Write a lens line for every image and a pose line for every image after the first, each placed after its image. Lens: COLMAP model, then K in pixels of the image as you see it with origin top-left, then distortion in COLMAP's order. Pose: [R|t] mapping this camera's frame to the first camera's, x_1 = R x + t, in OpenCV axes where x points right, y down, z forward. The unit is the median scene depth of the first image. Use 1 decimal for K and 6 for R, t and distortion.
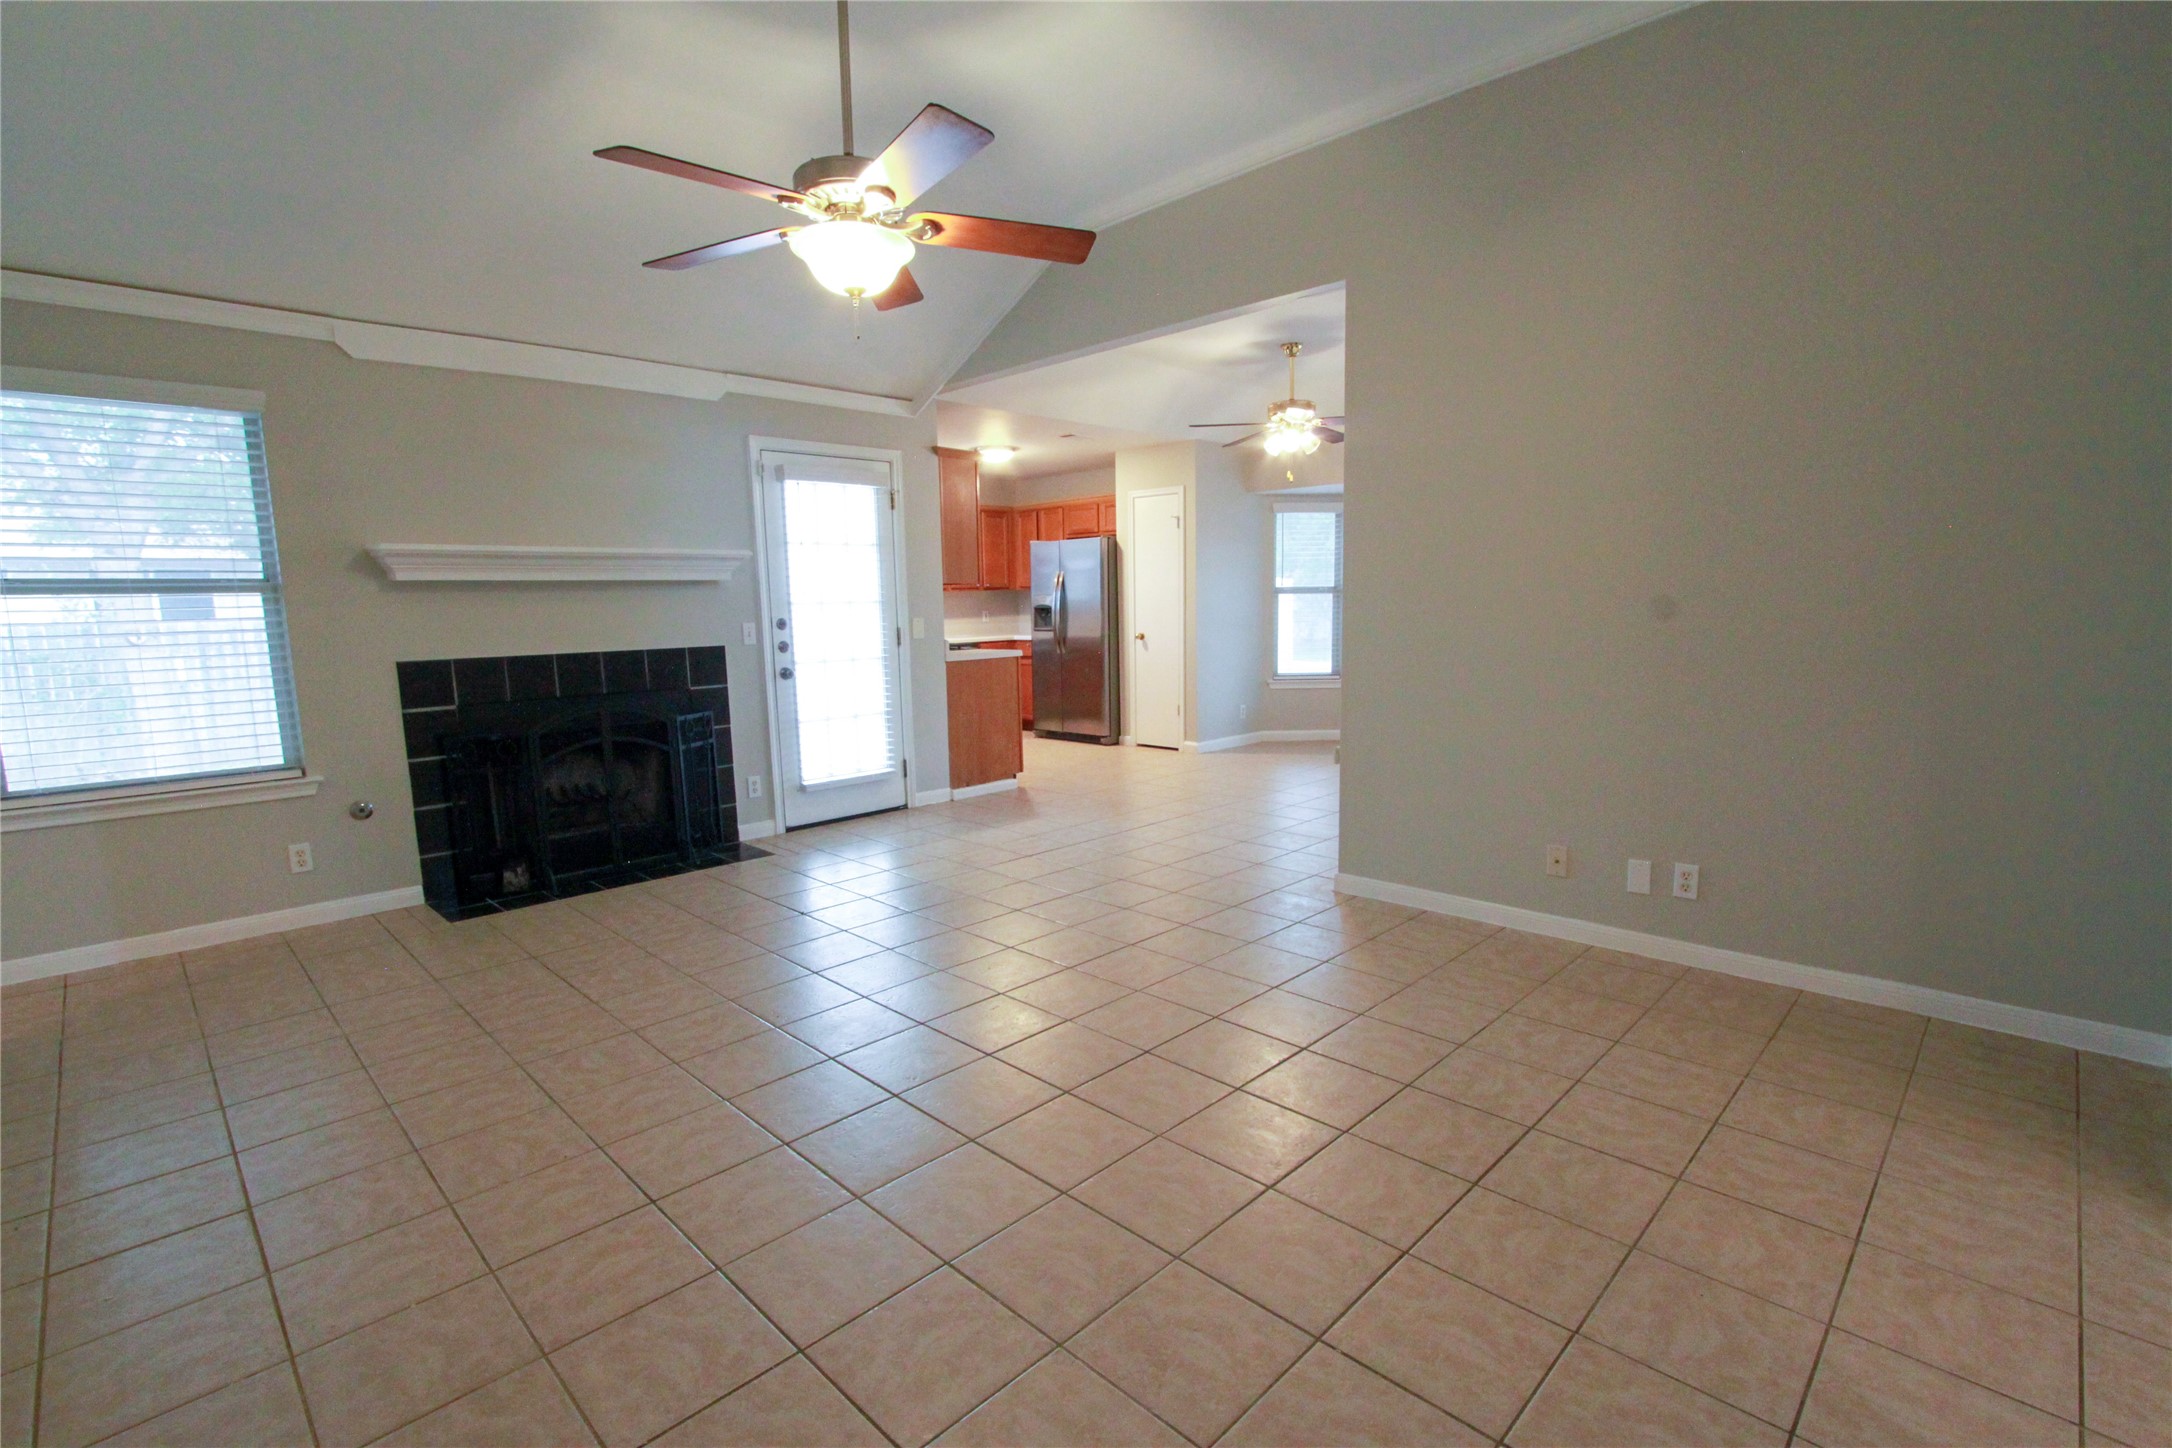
lens RADIAL K [[994.2, 0, 1081.8], [0, 994.2, 749.4], [0, 0, 1]] dist [-0.026952, 0.009087]
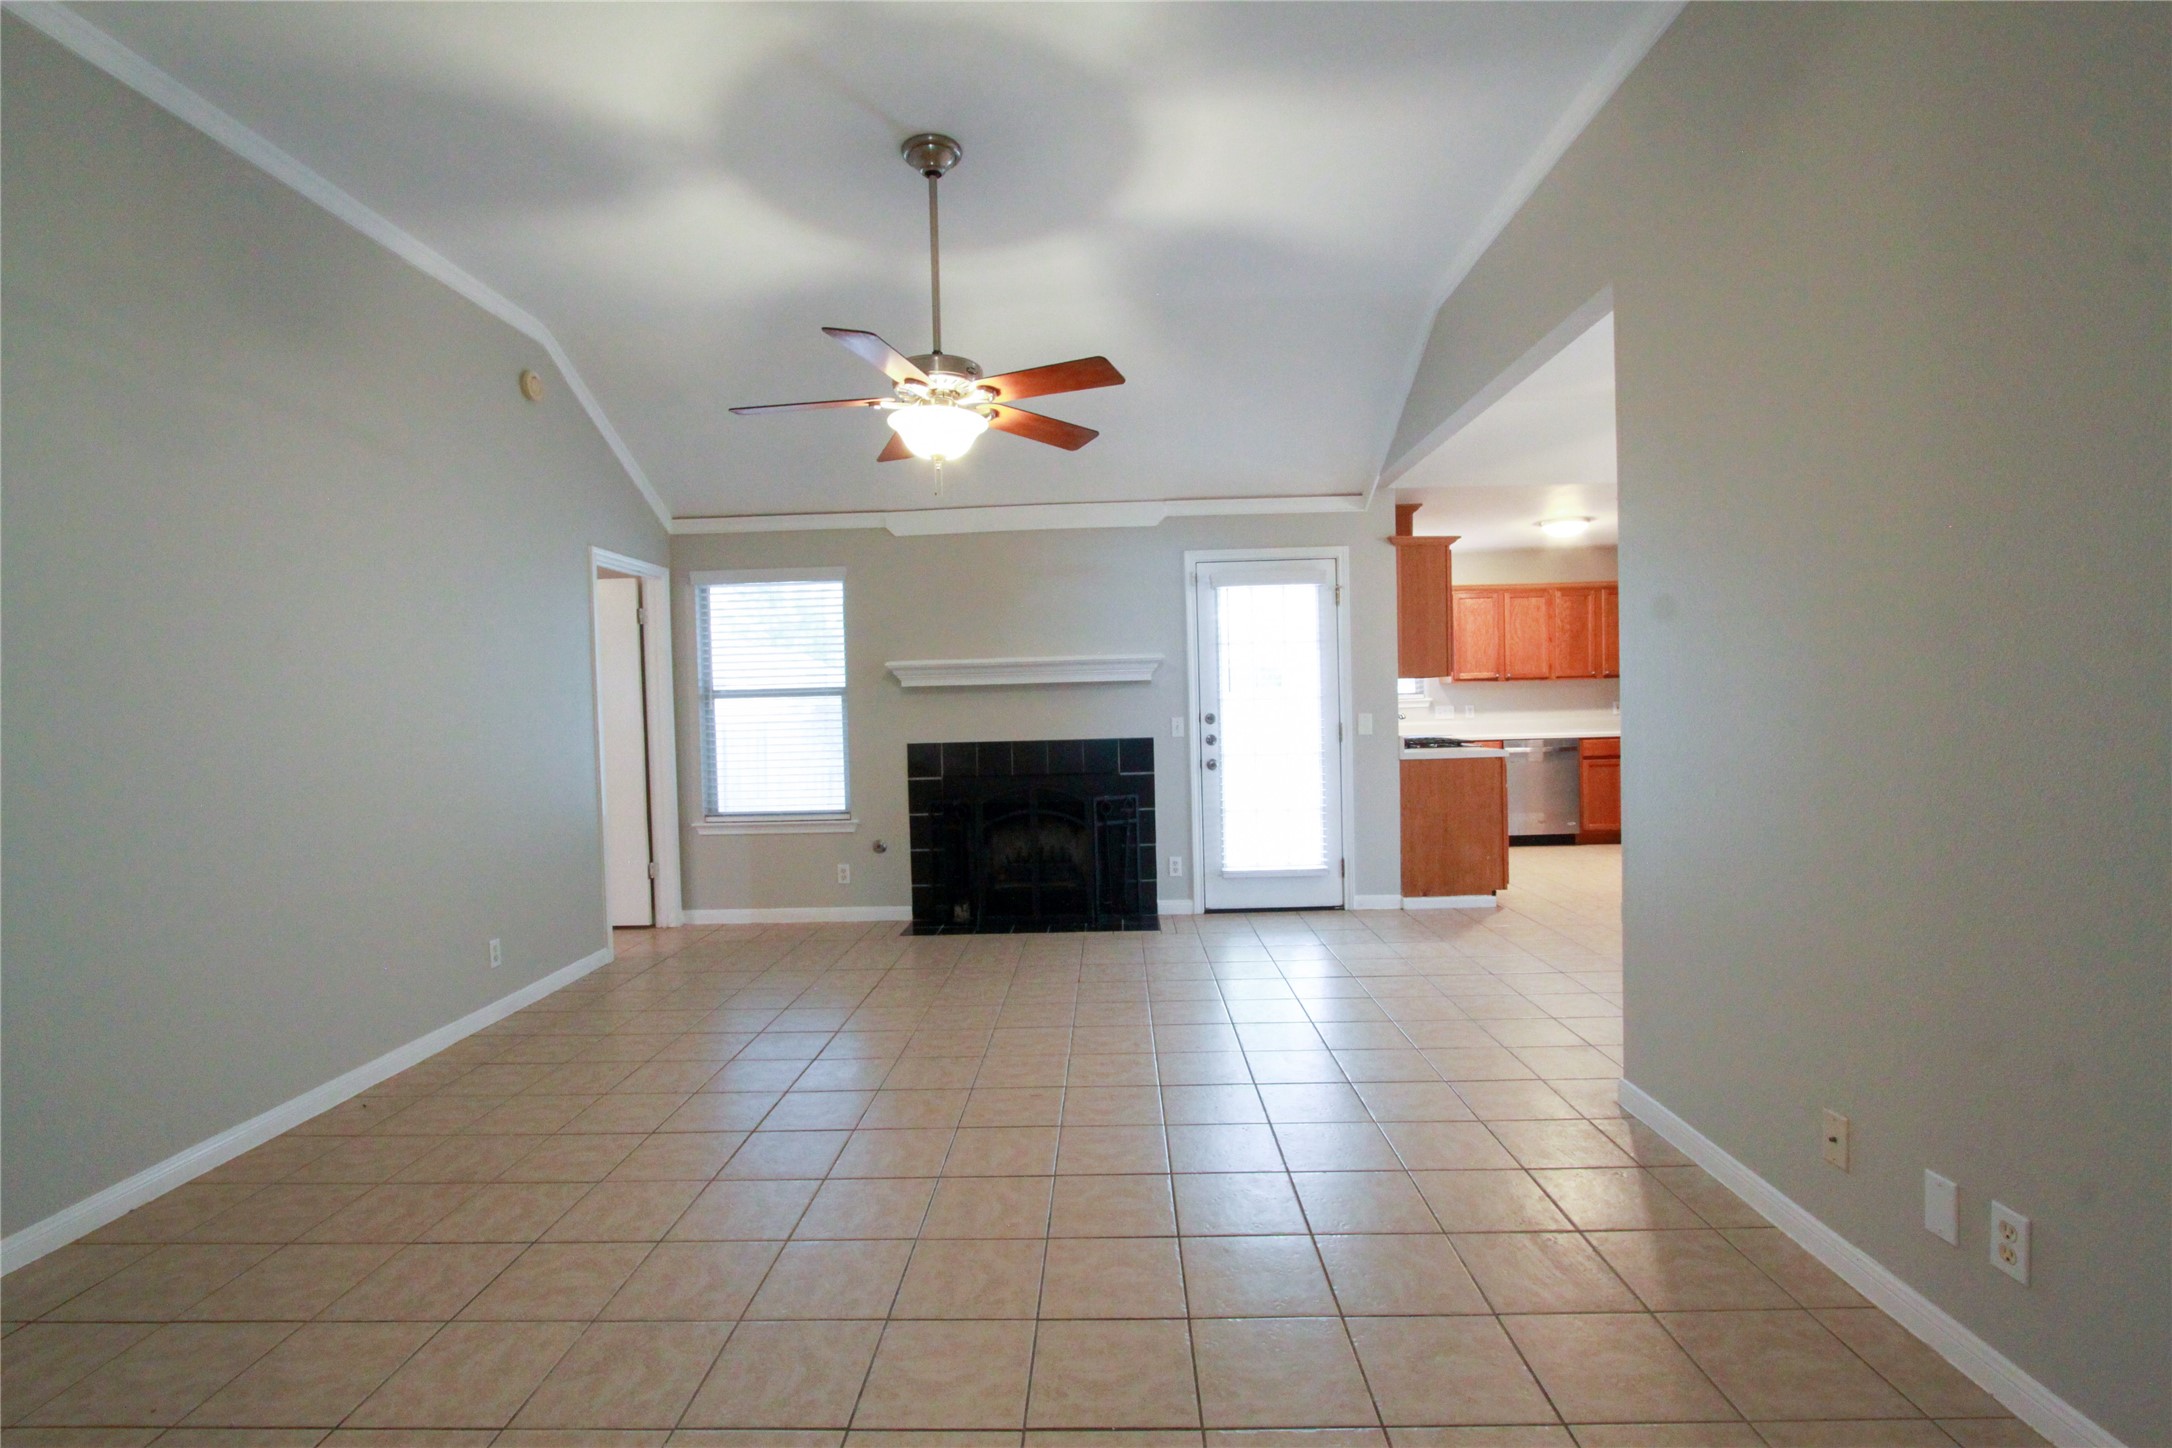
lens RADIAL K [[992.9, 0, 1080.6], [0, 992.9, 733.9], [0, 0, 1]] dist [-0.029859, 0.008580]
pose [[0.683743, 0.022521, -0.729375, 0.408420], [-0.094849, 0.993787, -0.058229, -0.035316], [0.723532, 0.108994, 0.681631, 0.170226]]
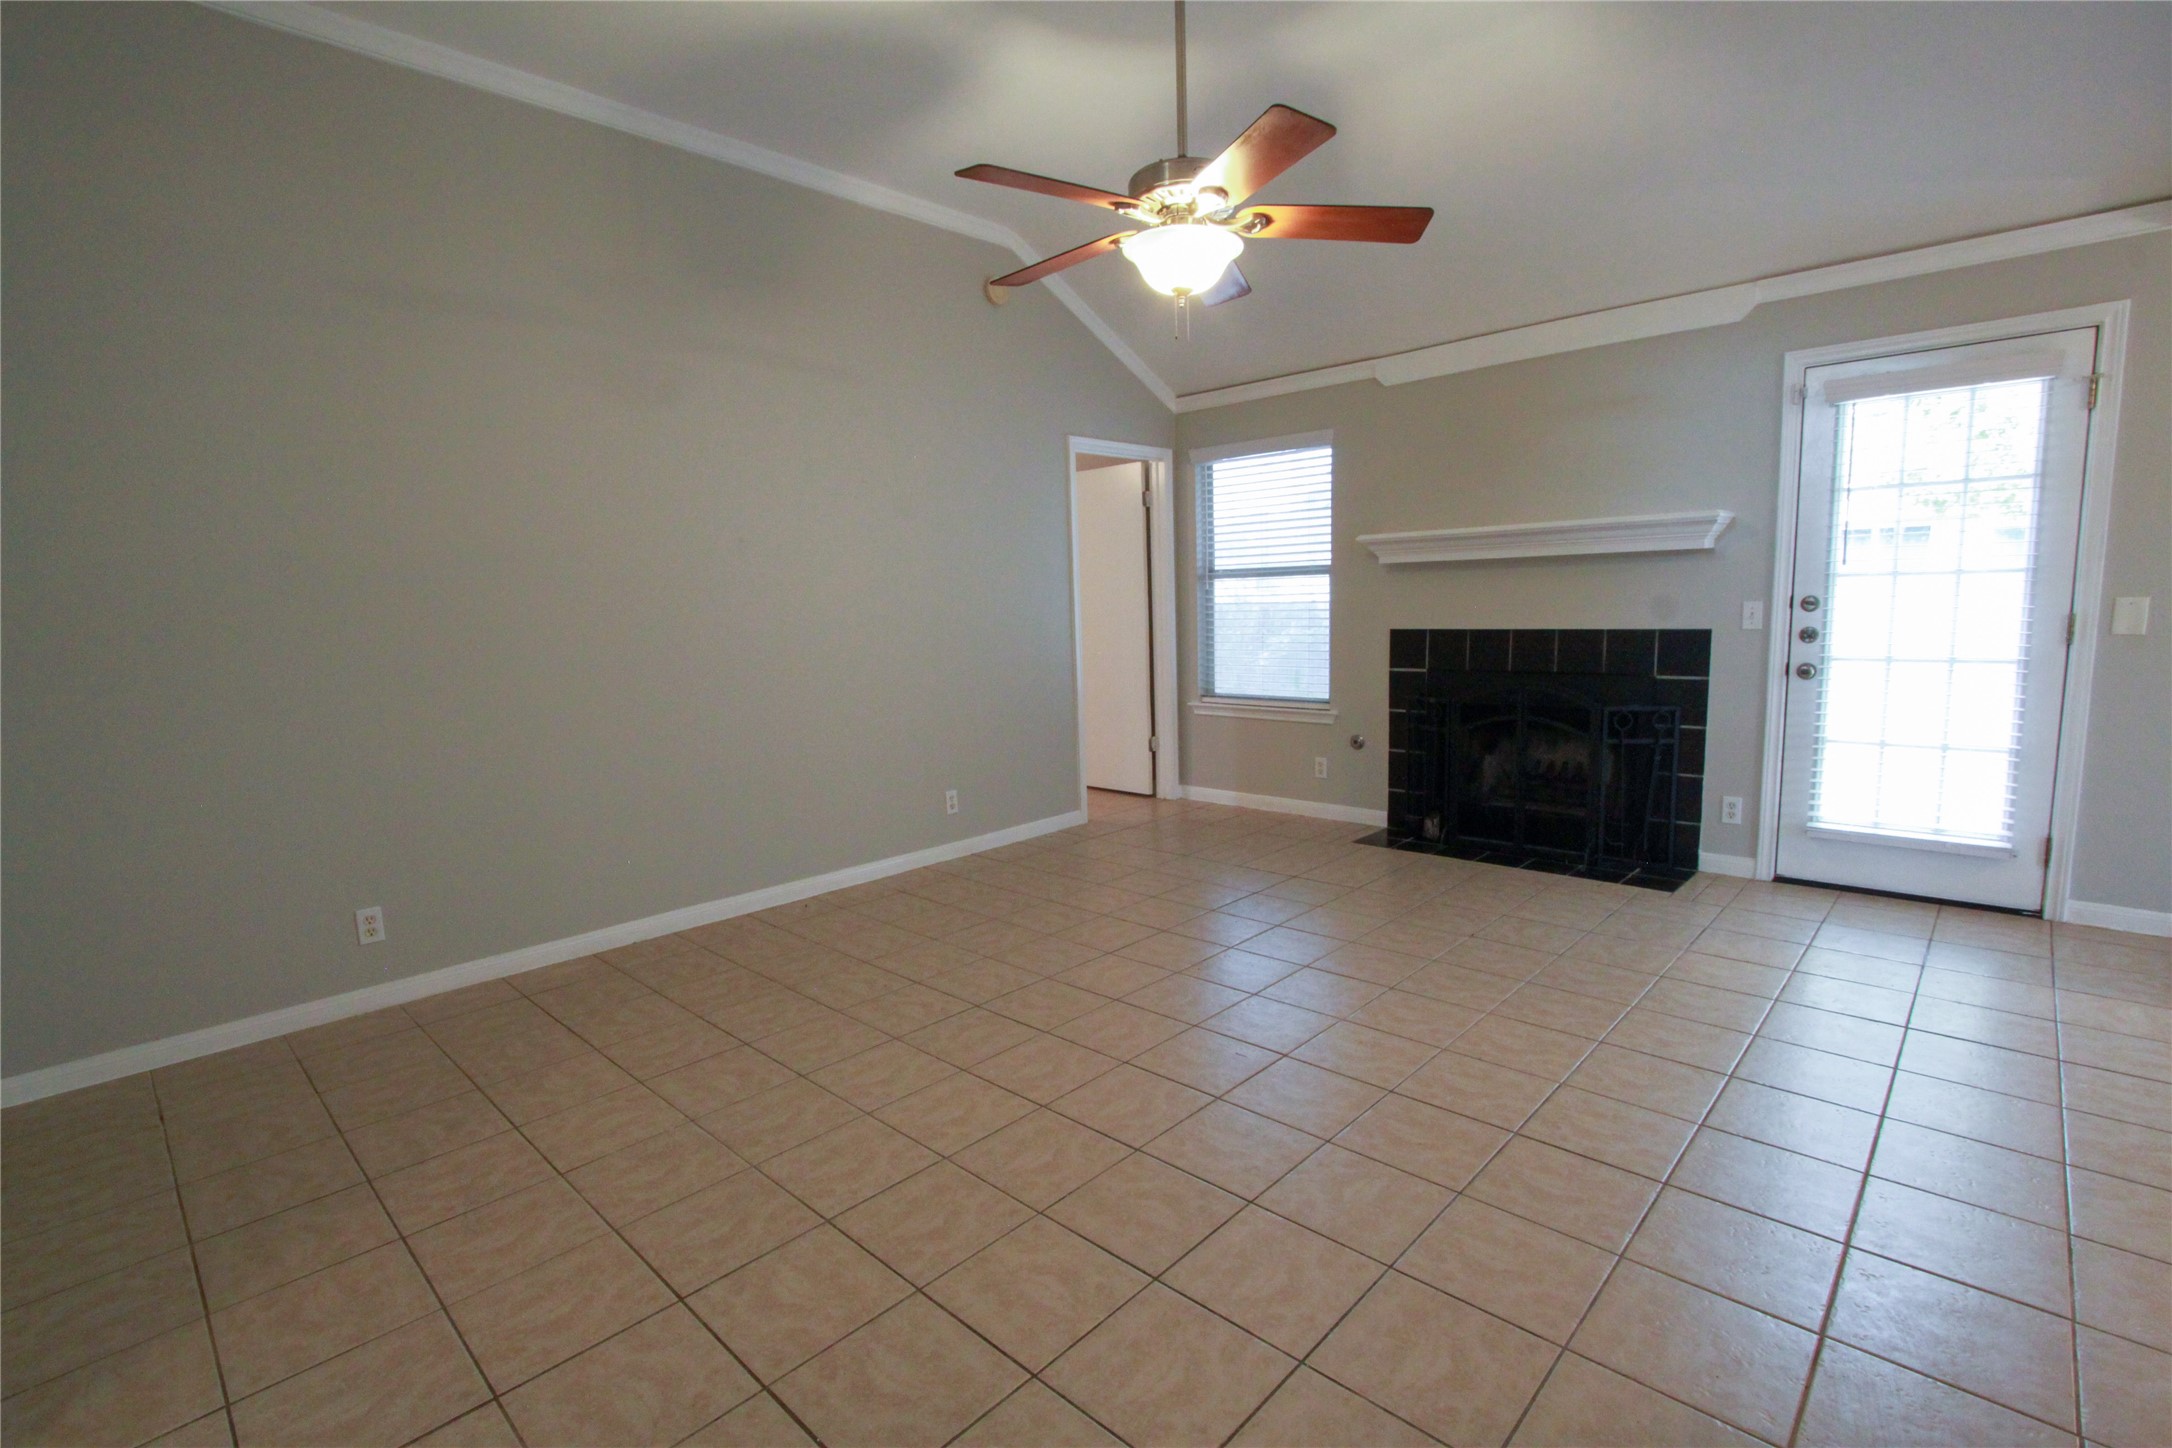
lens RADIAL K [[992.9, 0, 1080.6], [0, 992.9, 733.9], [0, 0, 1]] dist [-0.029859, 0.008580]
pose [[0.021780, 0.152238, -0.988104, 0.435346], [-0.118154, 0.981804, 0.148663, -0.079389], [0.992756, 0.113511, 0.039371, 0.468474]]
